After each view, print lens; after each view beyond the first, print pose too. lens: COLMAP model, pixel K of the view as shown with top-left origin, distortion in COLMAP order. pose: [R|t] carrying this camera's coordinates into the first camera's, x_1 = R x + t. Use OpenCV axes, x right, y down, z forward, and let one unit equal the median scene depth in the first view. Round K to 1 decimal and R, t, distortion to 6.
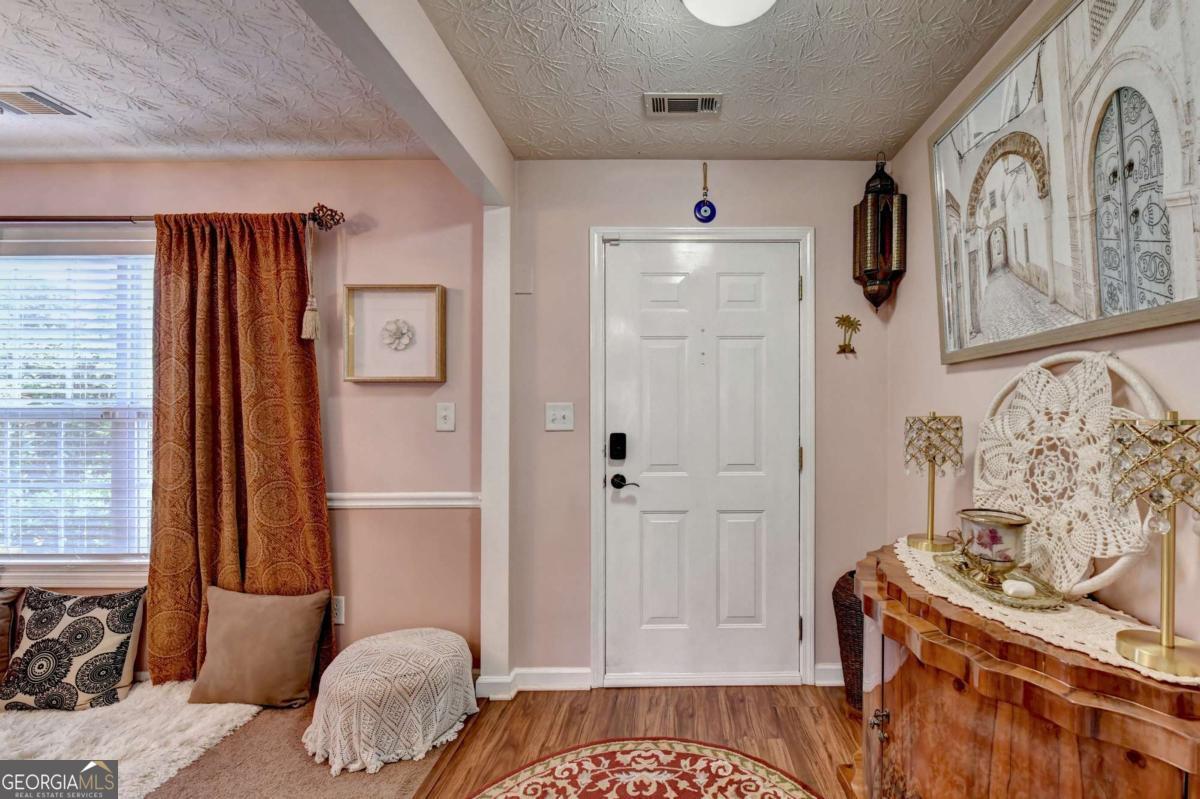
lens RADIAL K [[534.9, 0, 601.2], [0, 534.9, 404.2], [0, 0, 1]] dist [-0.003887, -0.000846]
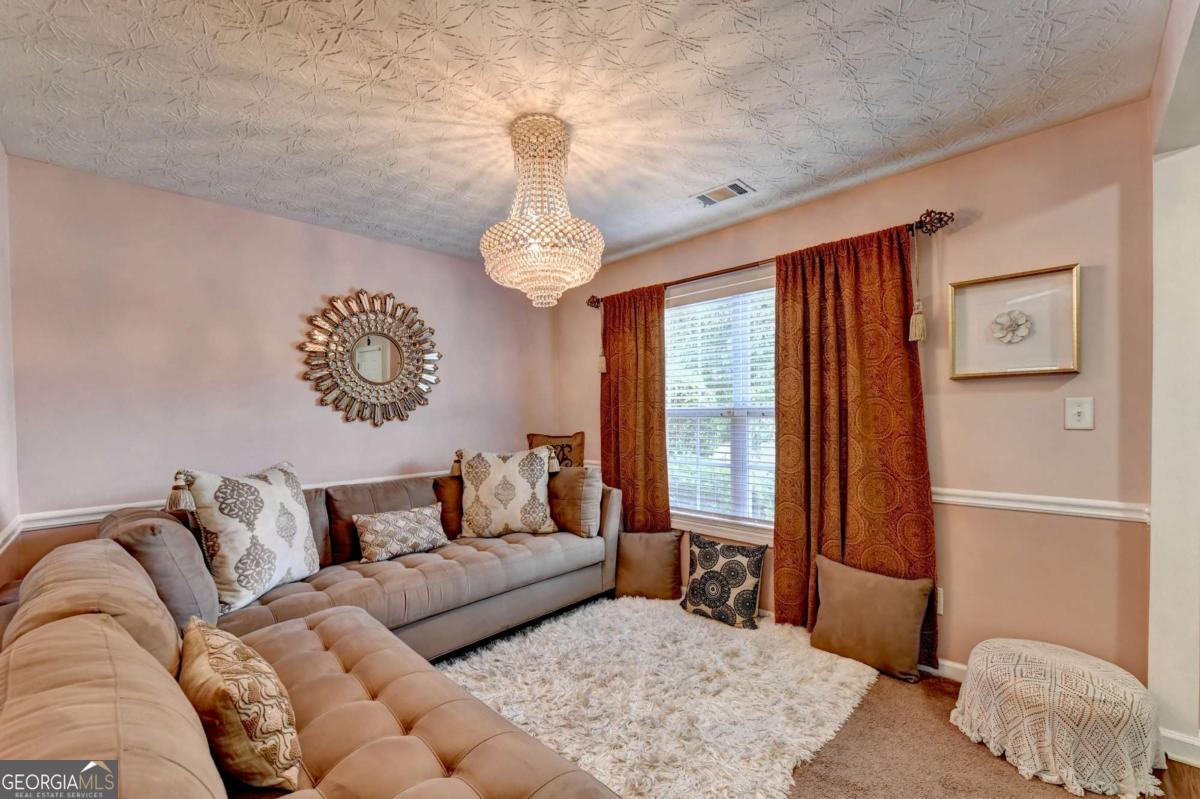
lens RADIAL K [[483.3, 0, 601.3], [0, 483.3, 409.2], [0, 0, 1]] dist [-0.004768, -0.000955]
pose [[0.720035, -0.012178, -0.693830, -0.334646], [0.022833, 0.999720, 0.006148, -0.006365], [0.693562, -0.020270, 0.720112, -0.127857]]
